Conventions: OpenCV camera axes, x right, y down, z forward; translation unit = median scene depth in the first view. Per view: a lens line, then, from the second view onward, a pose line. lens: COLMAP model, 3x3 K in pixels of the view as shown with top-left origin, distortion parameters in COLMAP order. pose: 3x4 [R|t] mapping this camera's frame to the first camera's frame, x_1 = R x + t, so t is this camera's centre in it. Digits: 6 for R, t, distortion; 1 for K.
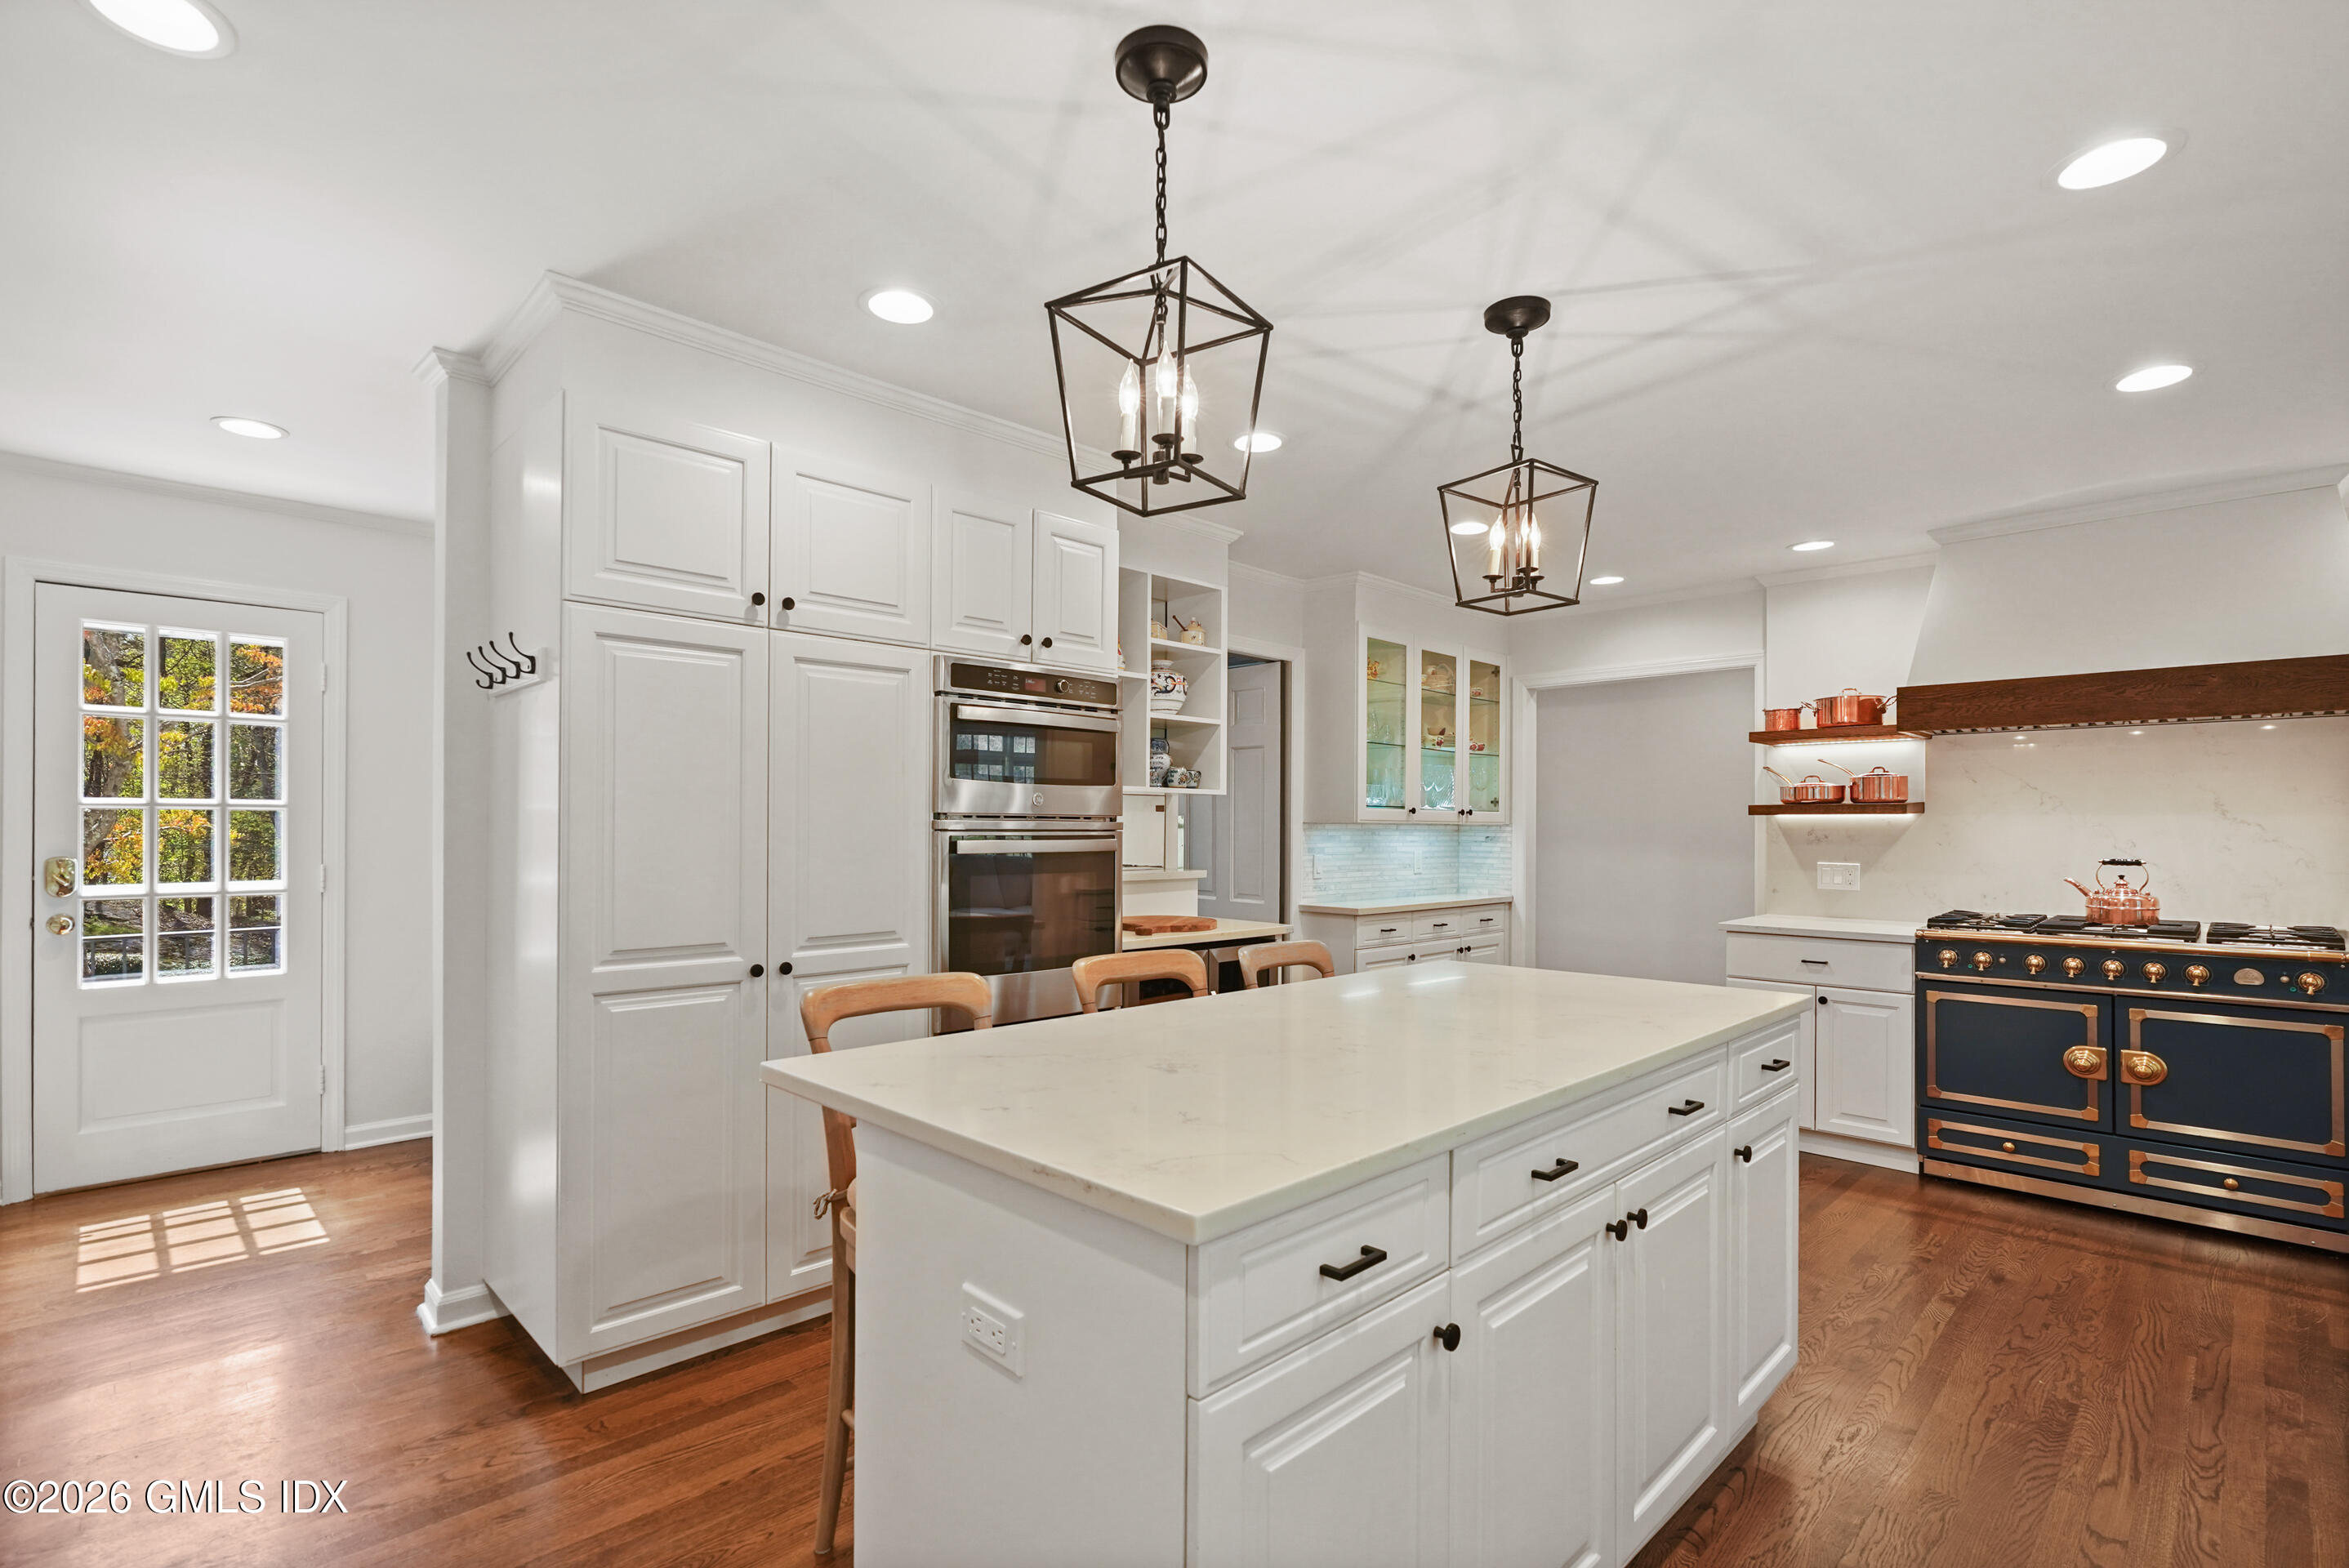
lens RADIAL K [[1086.6, 0, 1162.7], [0, 1086.6, 824.1], [0, 0, 1]] dist [-0.000595, 0.000457]
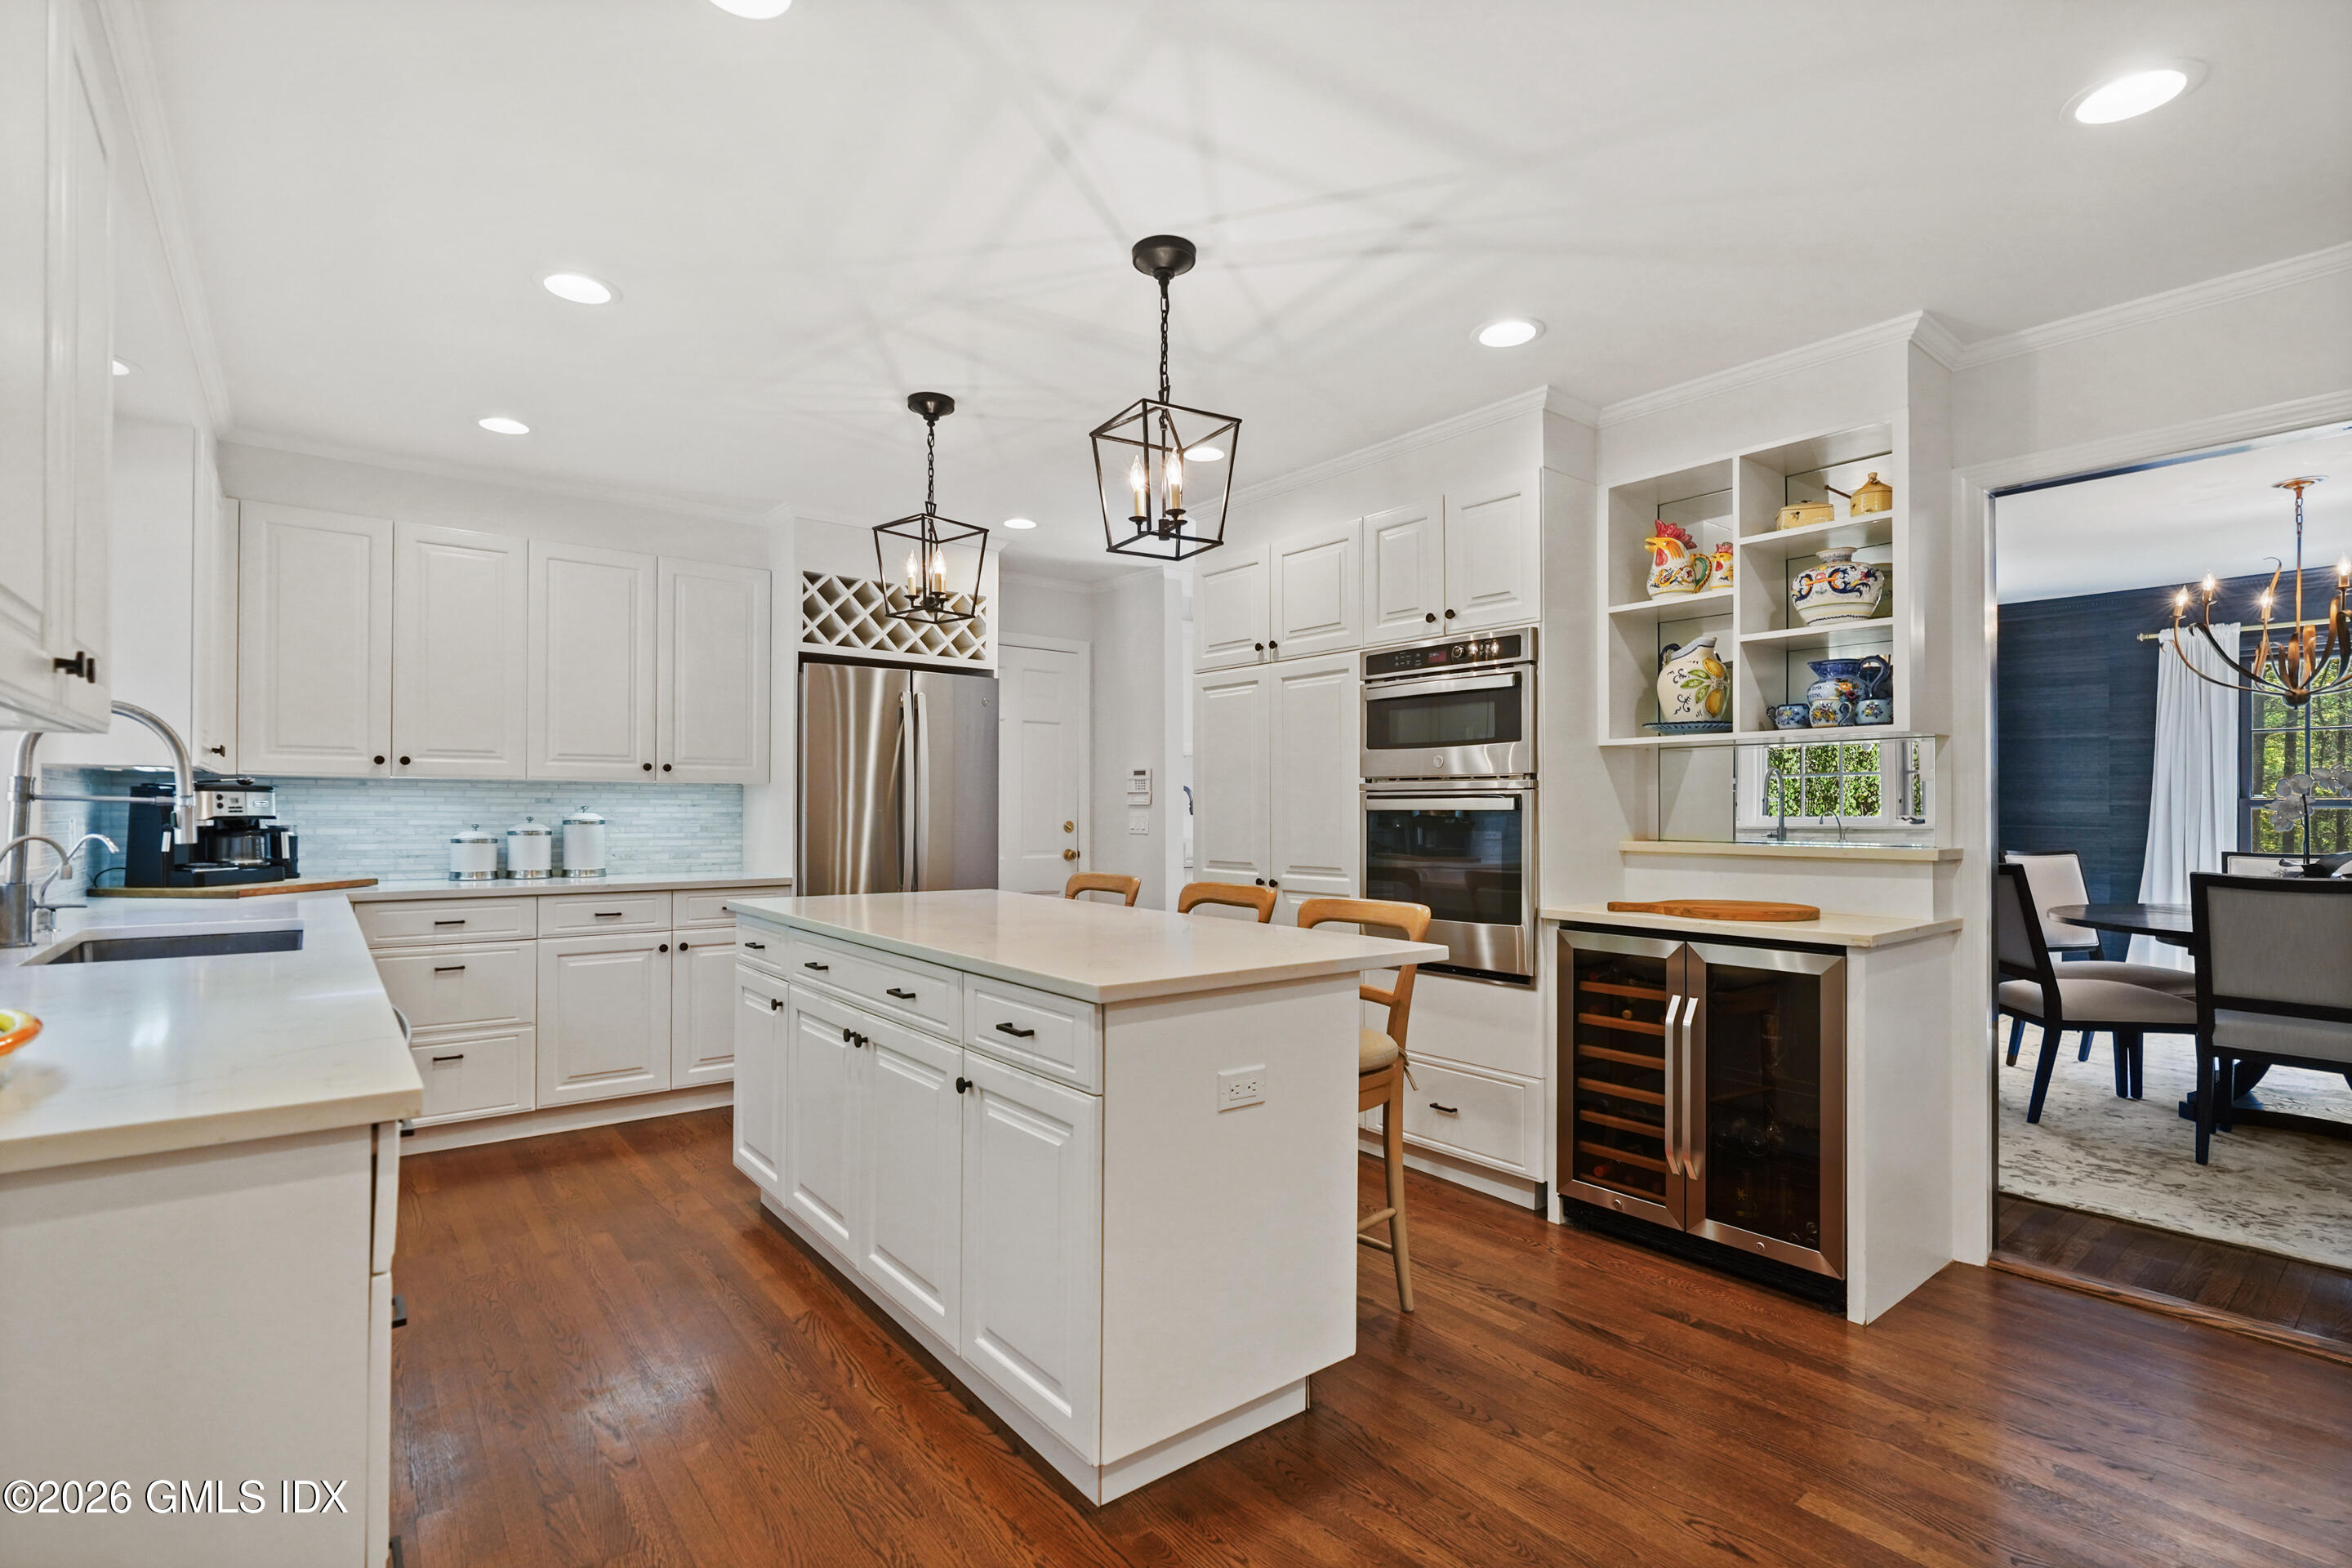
lens RADIAL K [[1113.0, 0, 1161.1], [0, 1113.0, 822.0], [0, 0, 1]] dist [-0.003088, 0.000223]
pose [[-0.122456, 0.007264, -0.992447, 0.877383], [0.000792, 0.999974, 0.007222, 0.024916], [0.992474, 0.000098, -0.122458, 0.738230]]
